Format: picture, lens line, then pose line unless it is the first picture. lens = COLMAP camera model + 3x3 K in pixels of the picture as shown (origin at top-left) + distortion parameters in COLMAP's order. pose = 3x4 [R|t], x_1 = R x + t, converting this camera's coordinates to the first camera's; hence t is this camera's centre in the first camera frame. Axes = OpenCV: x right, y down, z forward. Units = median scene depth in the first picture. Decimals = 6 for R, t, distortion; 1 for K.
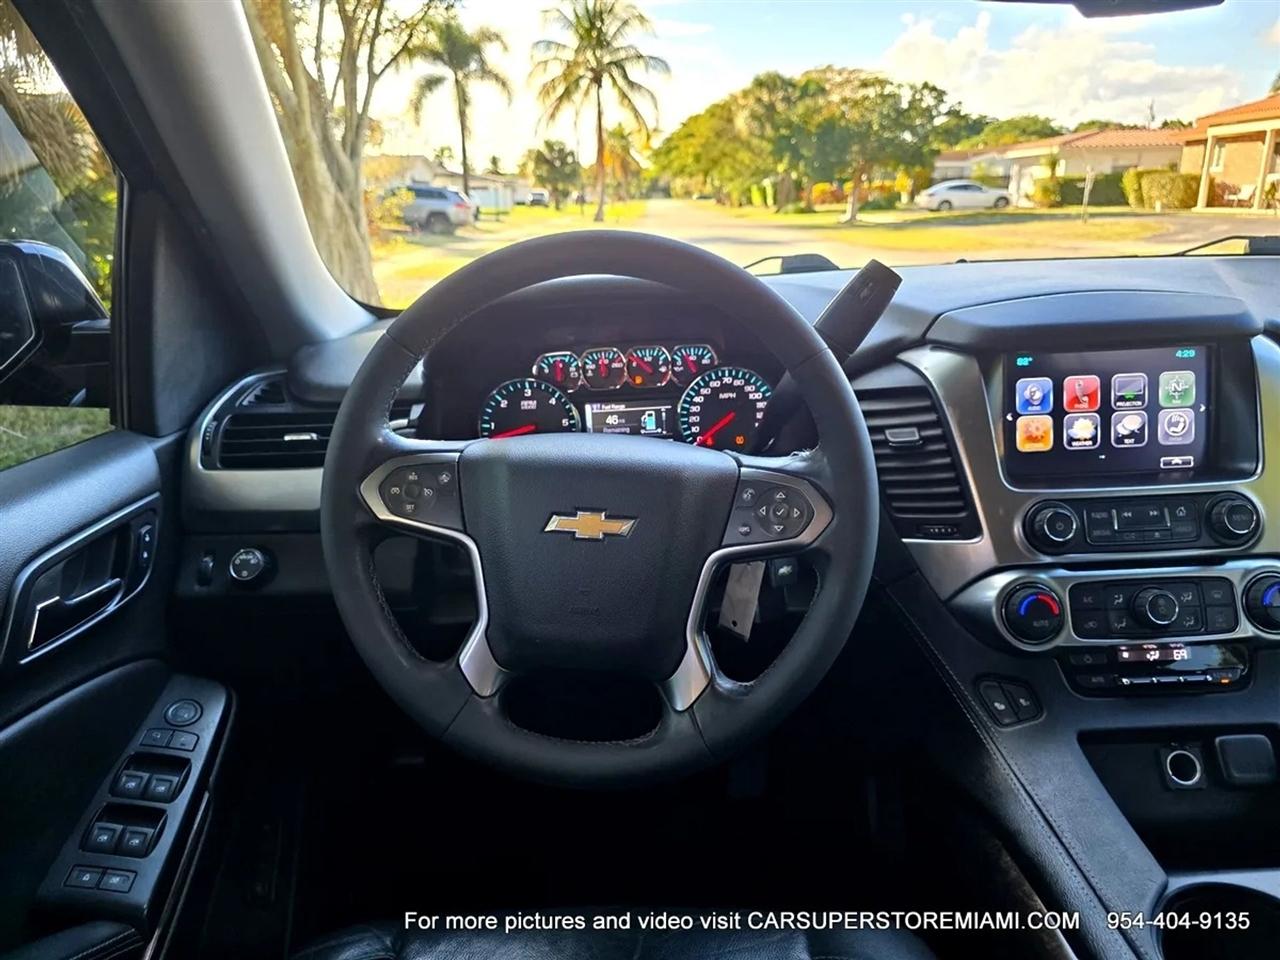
lens RADIAL K [[857.5, 0, 640.0], [0, 857.5, 480.0], [0, 0, 1]] dist [0.113778, -0.144382]
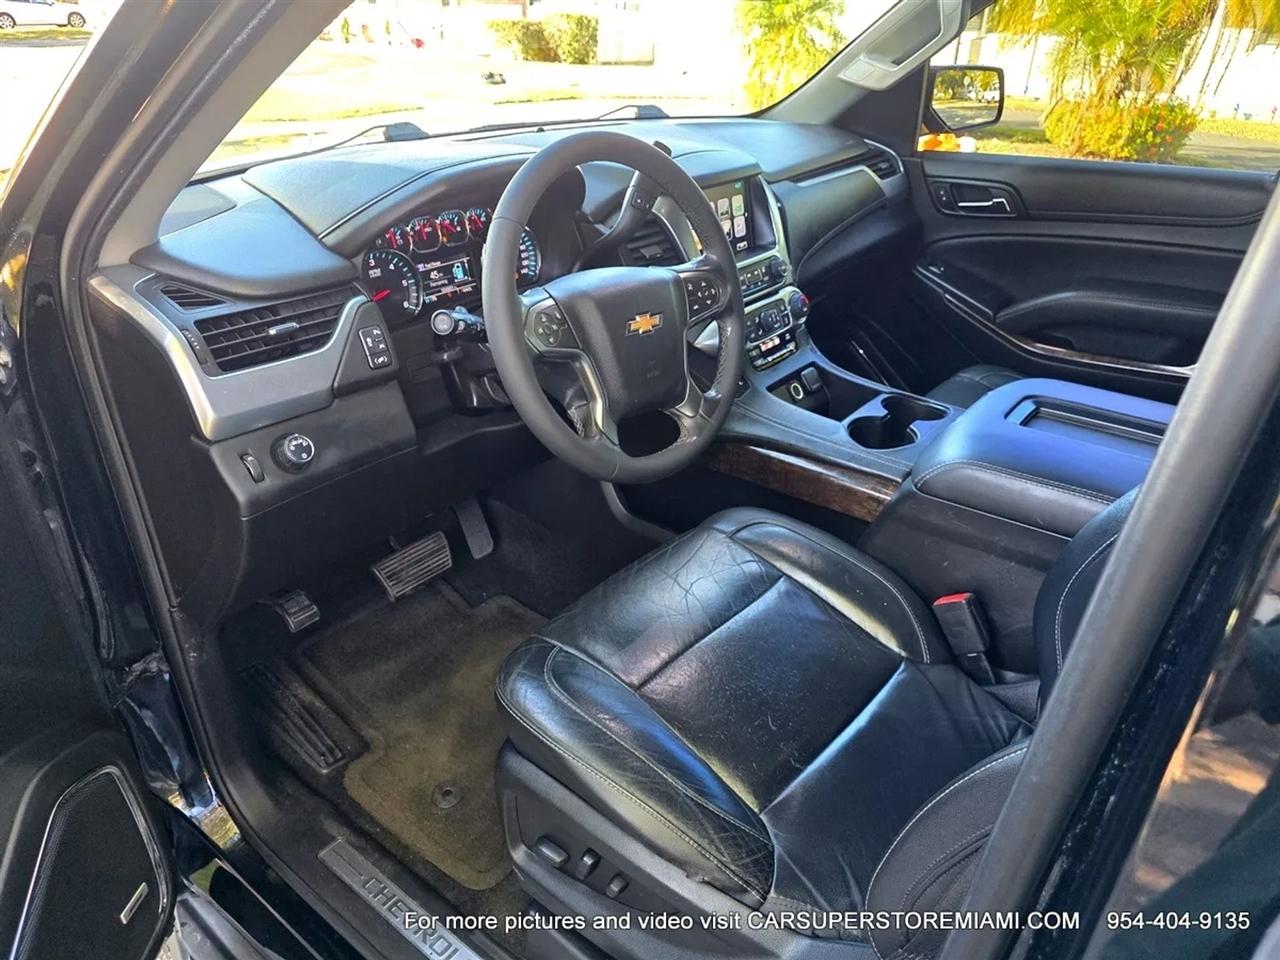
lens RADIAL K [[856.4, 0, 635.9], [0, 856.4, 482.9], [0, 0, 1]] dist [0.070913, -0.073330]
pose [[0.622067, -0.326129, 0.711810, -0.891564], [0.193151, 0.944945, 0.264145, -0.063420], [-0.758766, -0.026829, 0.650811, -0.042223]]
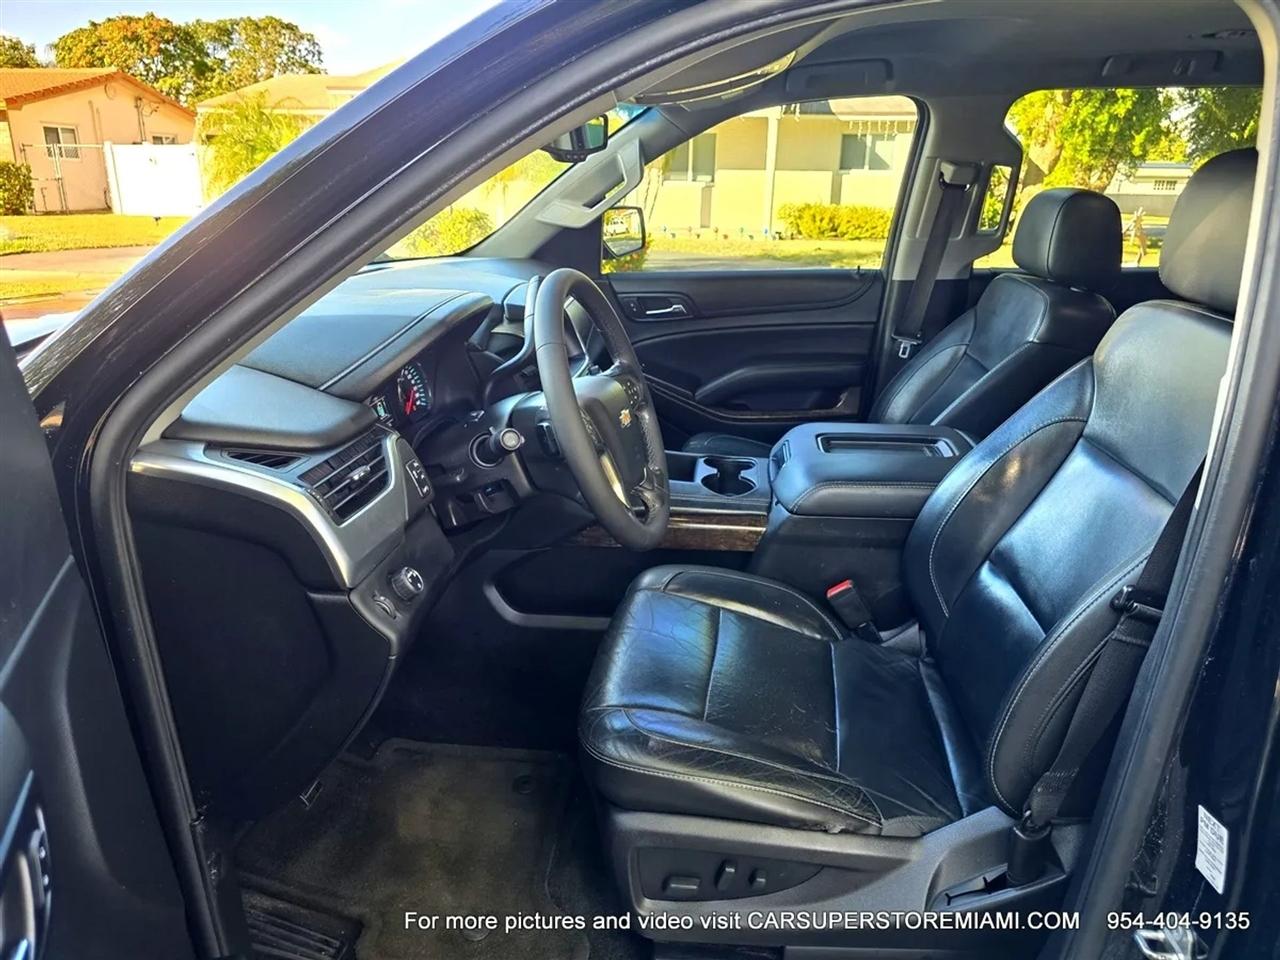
lens RADIAL K [[853.1, 0, 634.6], [0, 853.1, 490.4], [0, 0, 1]] dist [0.074266, -0.065056]
pose [[0.124244, -0.311287, 0.942159, -1.303013], [0.290144, 0.919413, 0.265510, -0.204085], [-0.948883, 0.240374, 0.204550, 0.410462]]
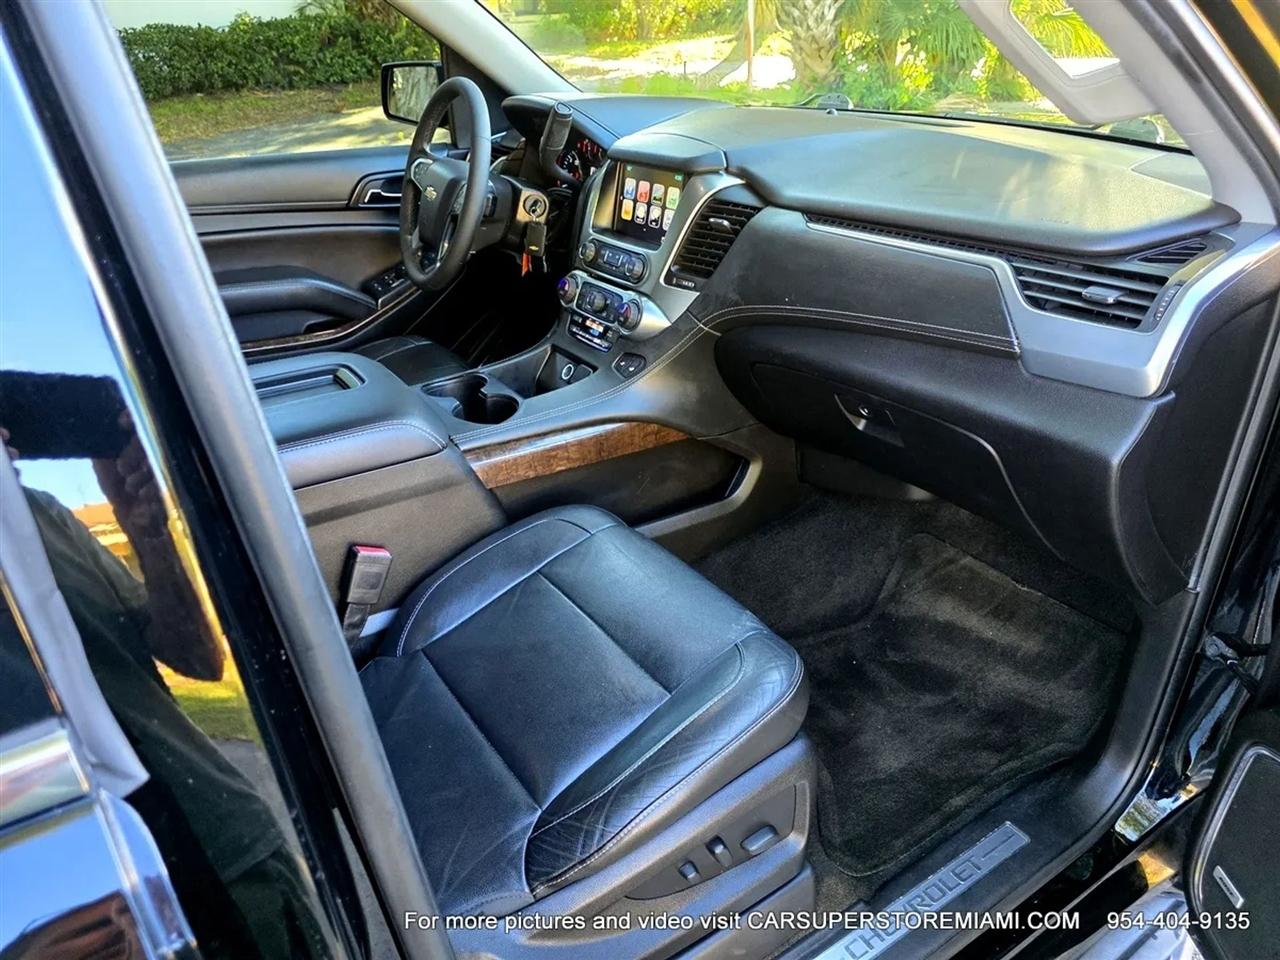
lens RADIAL K [[853.1, 0, 634.6], [0, 853.1, 490.4], [0, 0, 1]] dist [0.074266, -0.065056]
pose [[0.536023, 0.424626, -0.729638, 1.820938], [-0.245073, 0.905341, 0.346839, -0.133445], [0.807848, -0.007099, 0.589348, -0.081945]]
